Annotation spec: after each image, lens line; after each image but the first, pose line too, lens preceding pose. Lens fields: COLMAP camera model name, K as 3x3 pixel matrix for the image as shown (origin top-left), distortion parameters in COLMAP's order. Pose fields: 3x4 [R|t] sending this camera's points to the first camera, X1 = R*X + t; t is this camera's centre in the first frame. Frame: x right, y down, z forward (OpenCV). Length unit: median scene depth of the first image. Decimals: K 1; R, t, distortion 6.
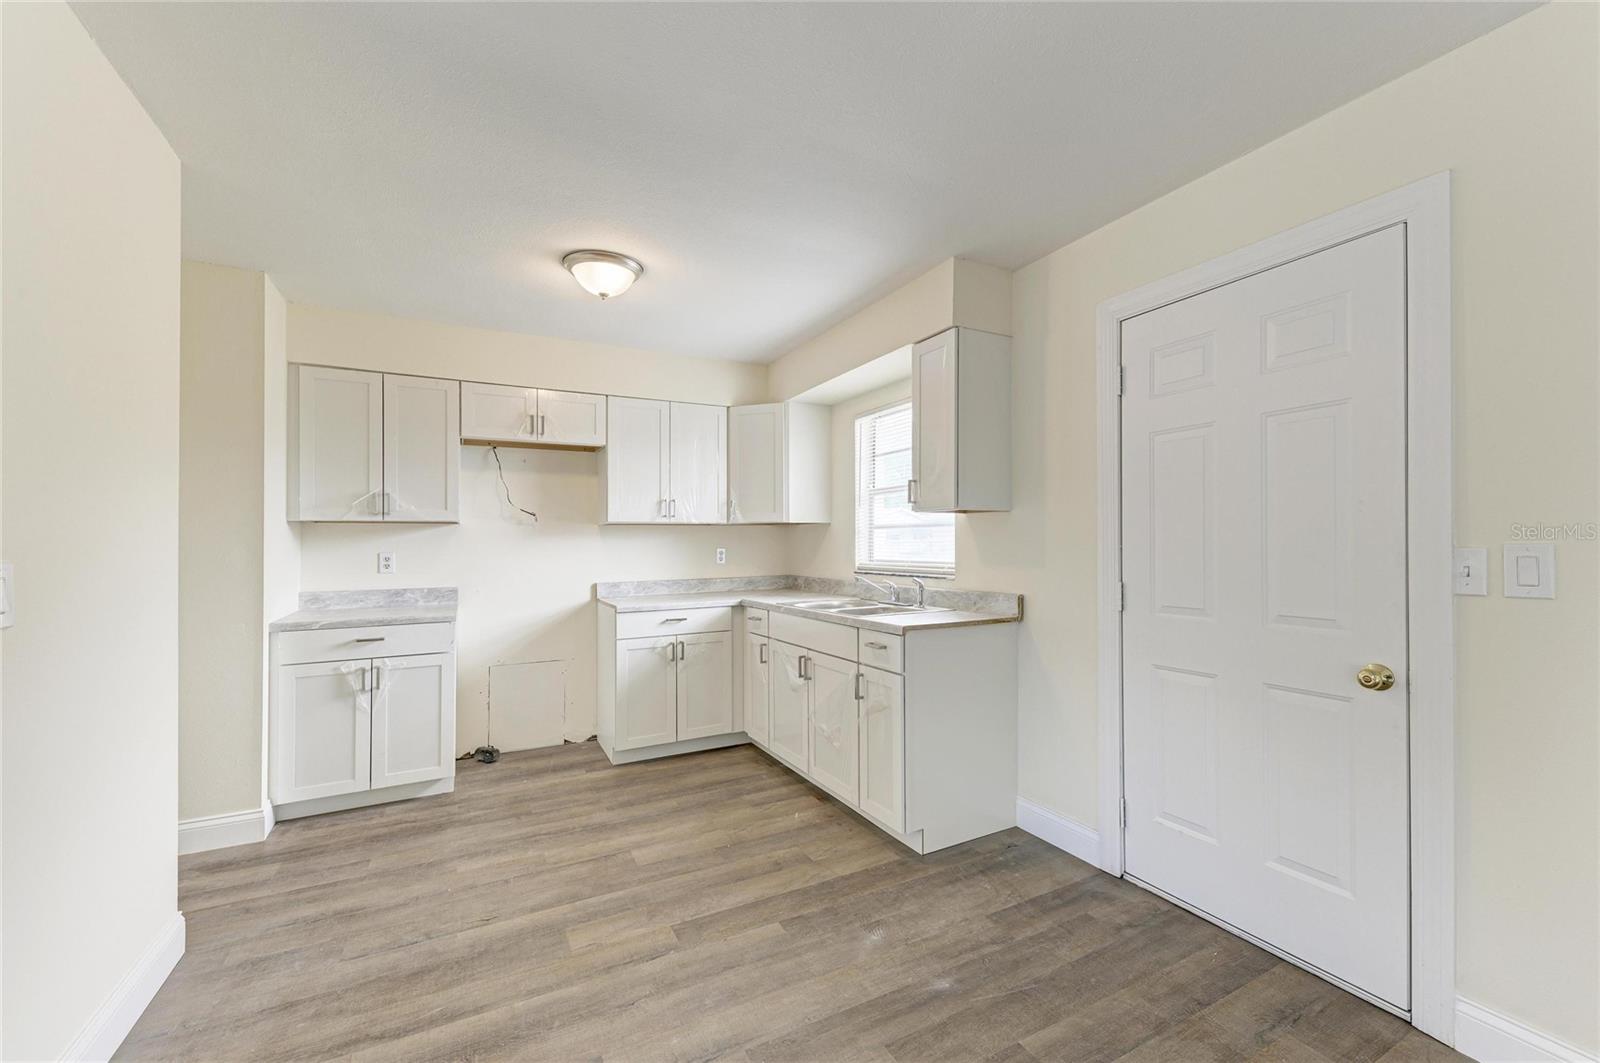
lens RADIAL K [[642.5, 0, 798.7], [0, 642.5, 540.6], [0, 0, 1]] dist [0.012419, -0.001669]
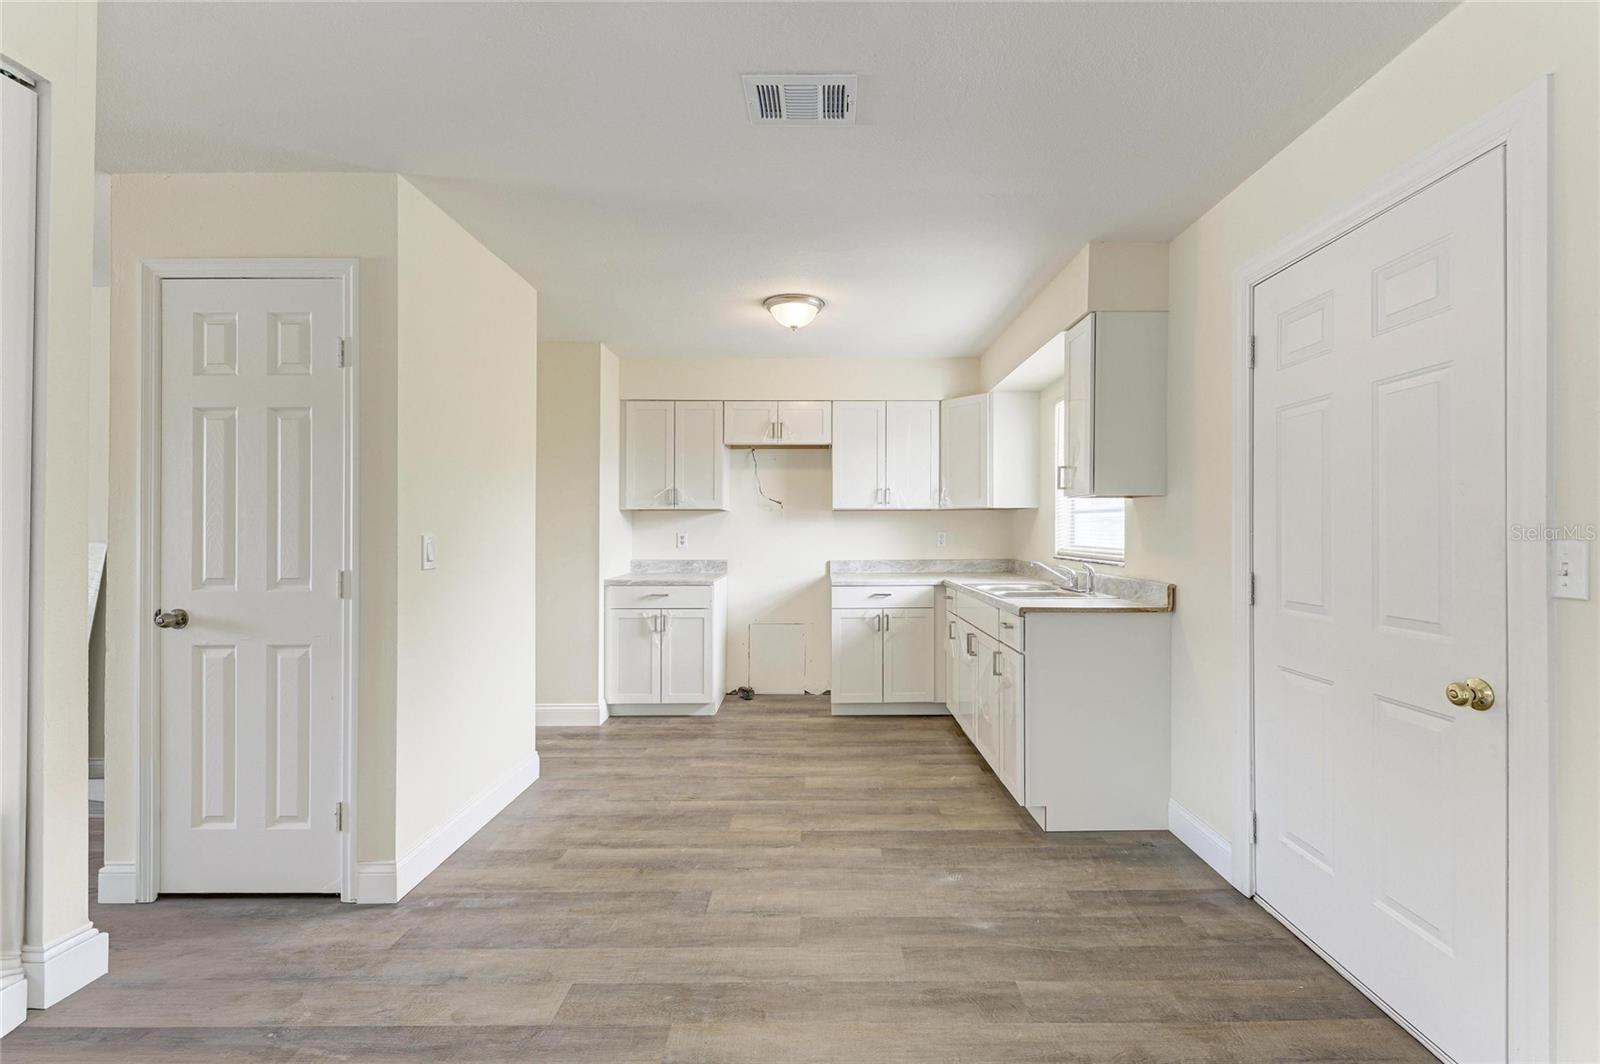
lens RADIAL K [[642.5, 0, 809.1], [0, 642.5, 522.4], [0, 0, 1]] dist [0.012419, -0.001669]
pose [[0.882489, 0.003485, -0.470319, 0.318185], [-0.004648, 0.999988, -0.001310, -0.002967], [0.470309, 0.003342, 0.882495, -0.083000]]
